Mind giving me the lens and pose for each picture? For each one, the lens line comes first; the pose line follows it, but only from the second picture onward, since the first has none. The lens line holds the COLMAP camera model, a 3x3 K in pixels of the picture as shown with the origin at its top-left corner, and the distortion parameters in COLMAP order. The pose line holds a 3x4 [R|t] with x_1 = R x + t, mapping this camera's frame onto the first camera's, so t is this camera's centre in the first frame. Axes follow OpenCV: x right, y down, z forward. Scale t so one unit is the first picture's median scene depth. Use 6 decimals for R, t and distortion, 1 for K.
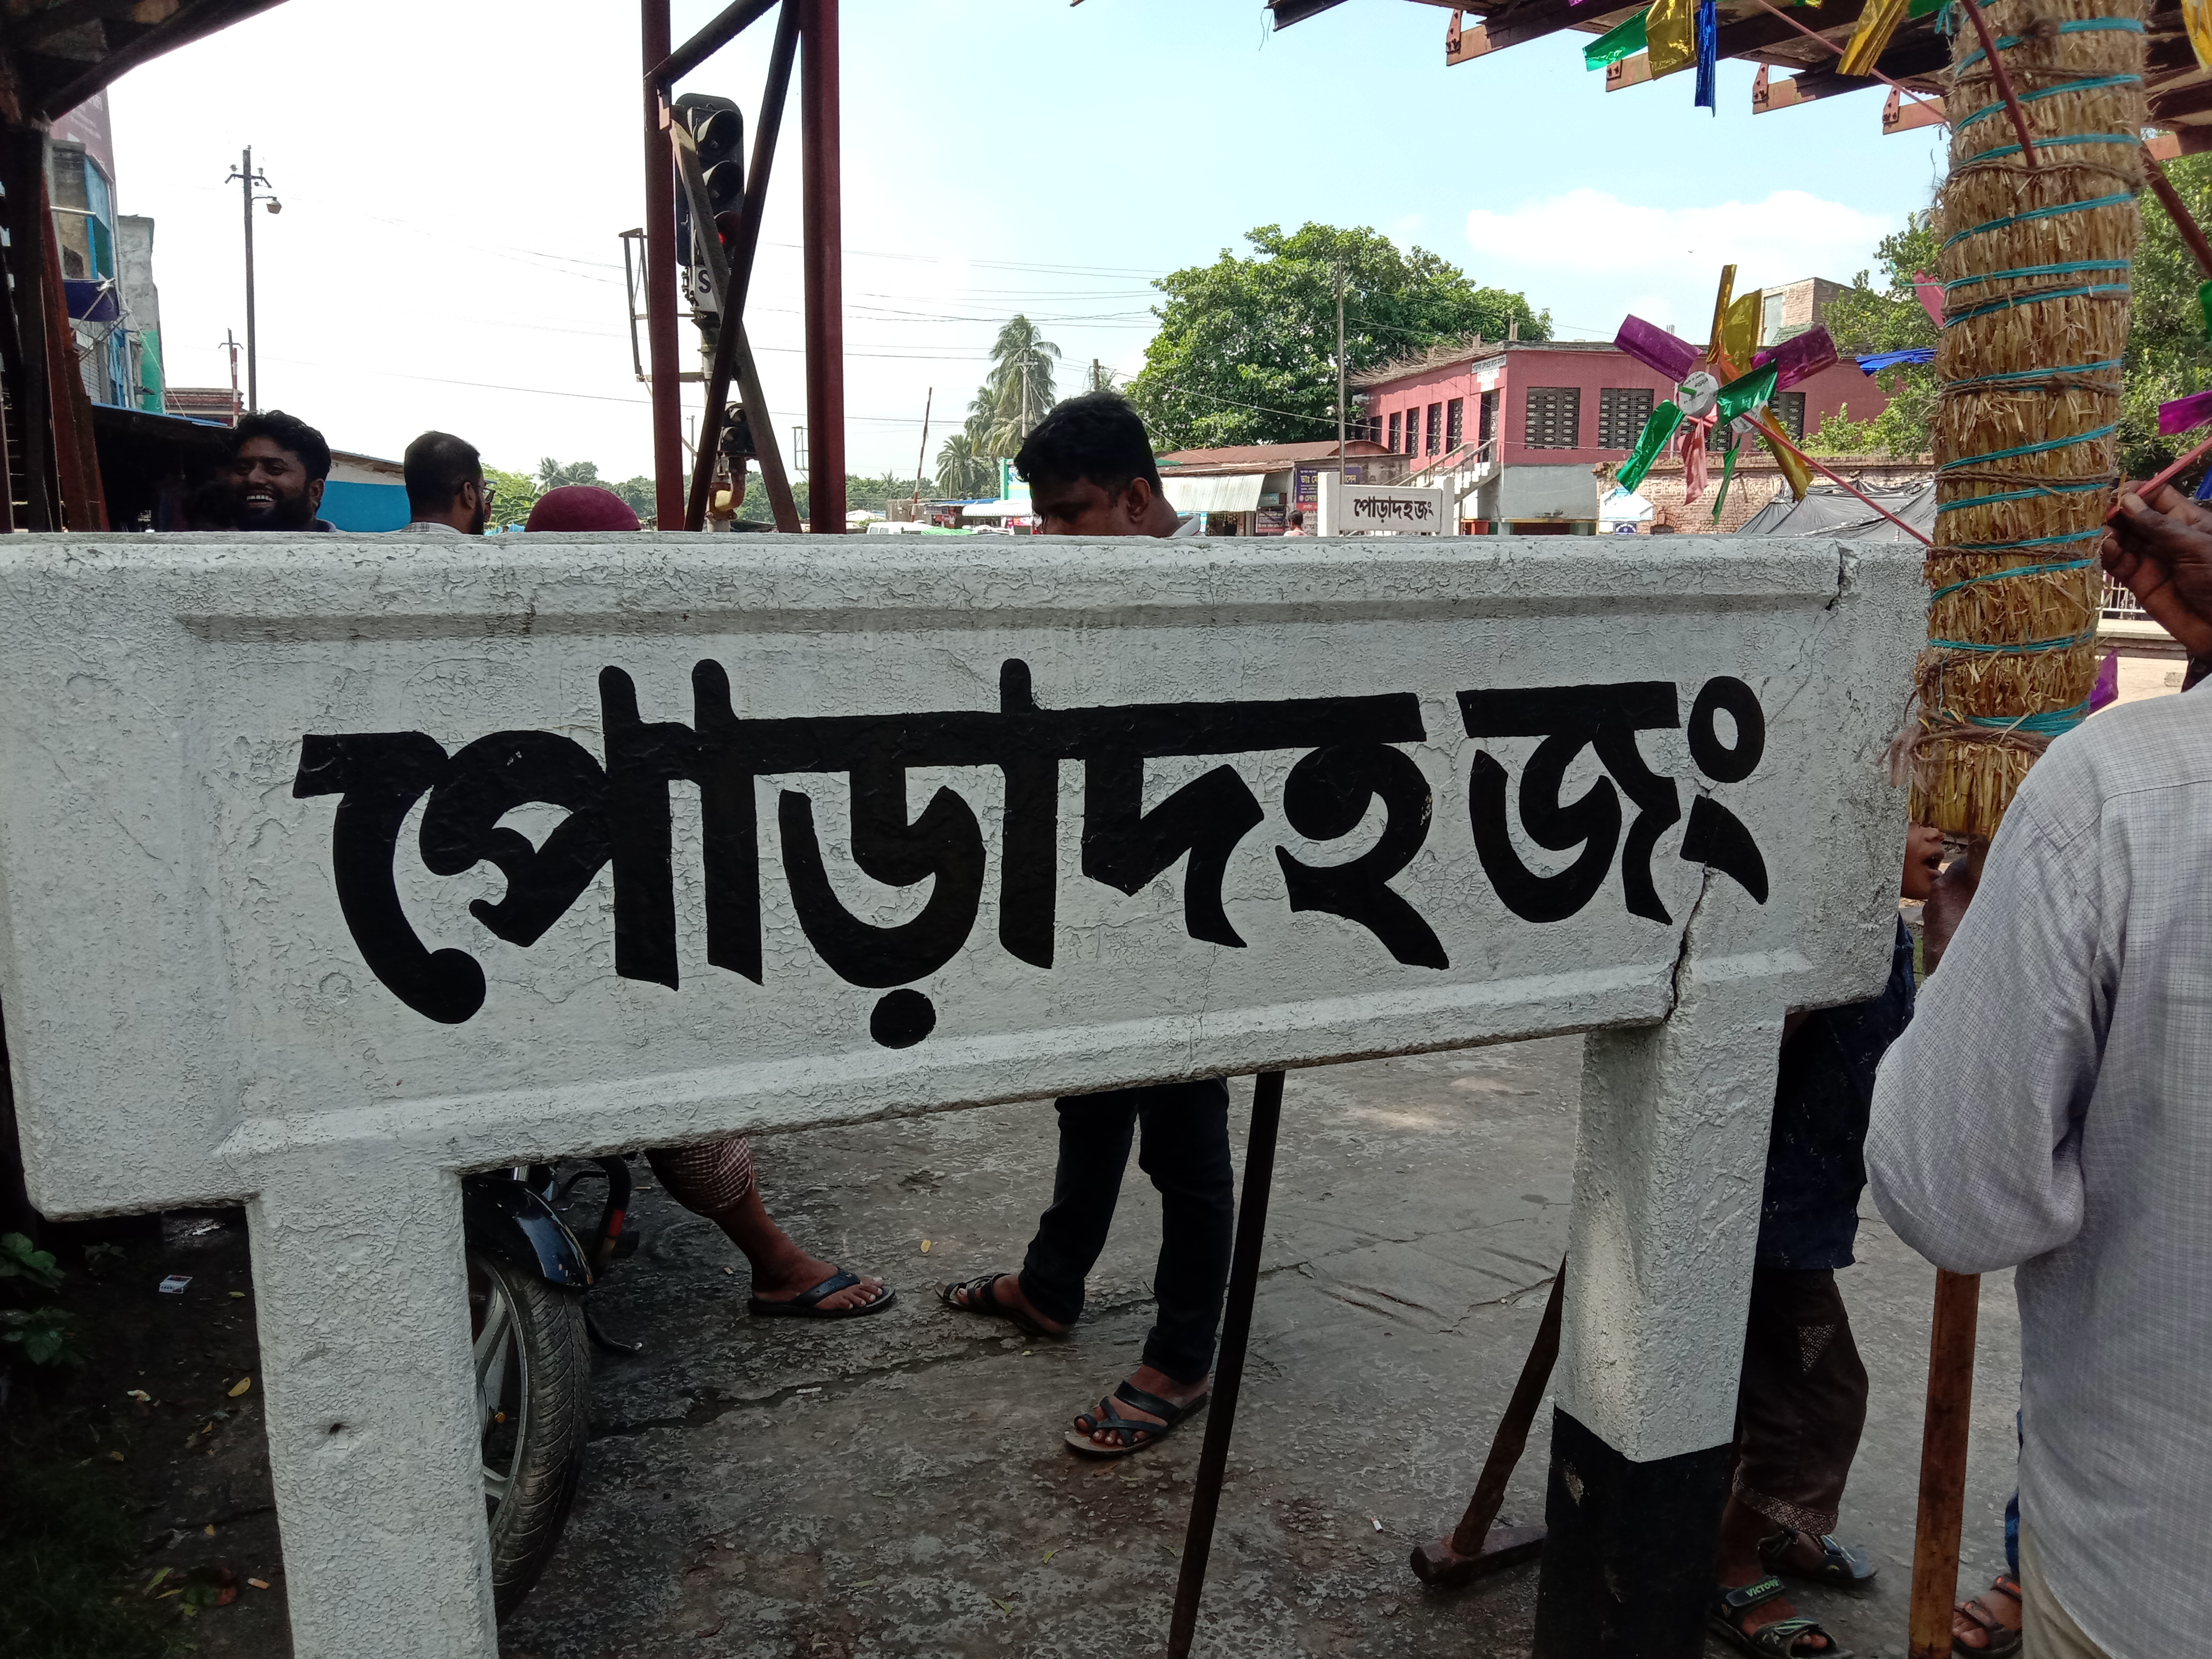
lens RADIAL K [[1831.8, 0, 1106.0], [0, 1831.8, 829.5], [0, 0, 1]] dist [0.042475, -0.003675]
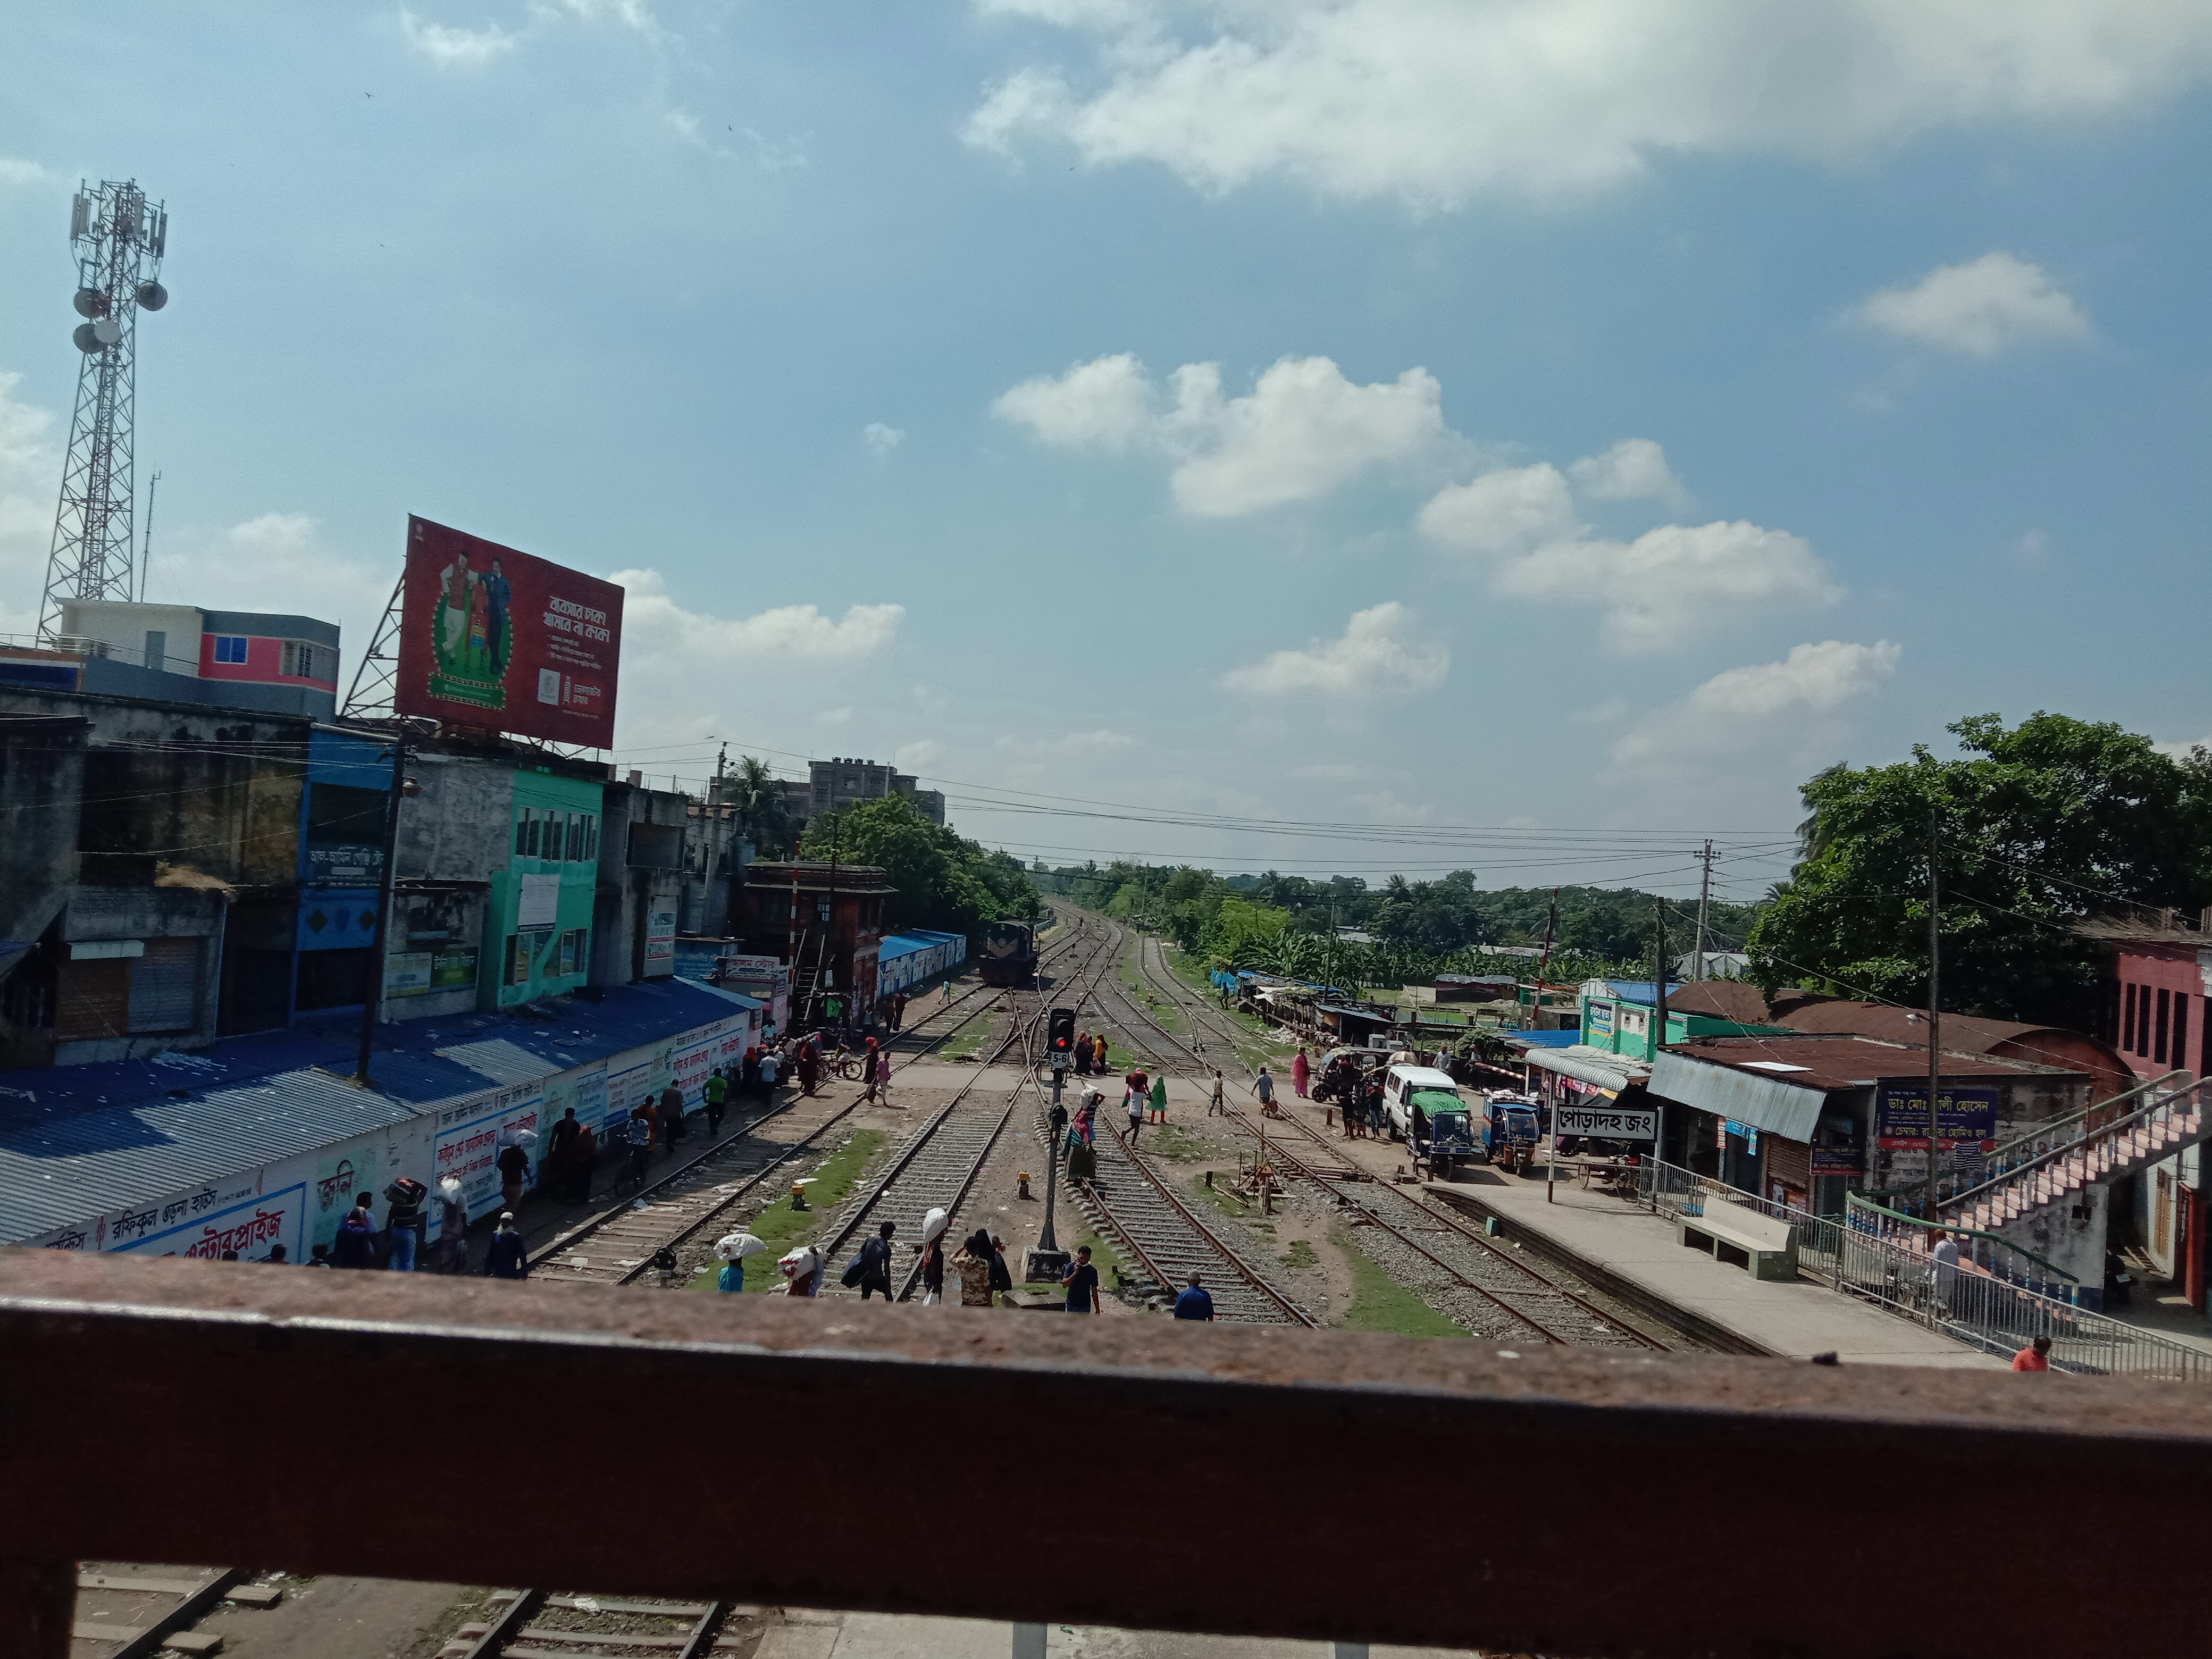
lens RADIAL K [[1831.8, 0, 1106.0], [0, 1831.8, 829.5], [0, 0, 1]] dist [0.042475, -0.003675]
pose [[0.891620, 0.031059, -0.451719, 0.117866], [-0.128936, 0.973757, -0.187545, -0.093730], [0.434039, 0.225461, 0.872226, 0.186500]]
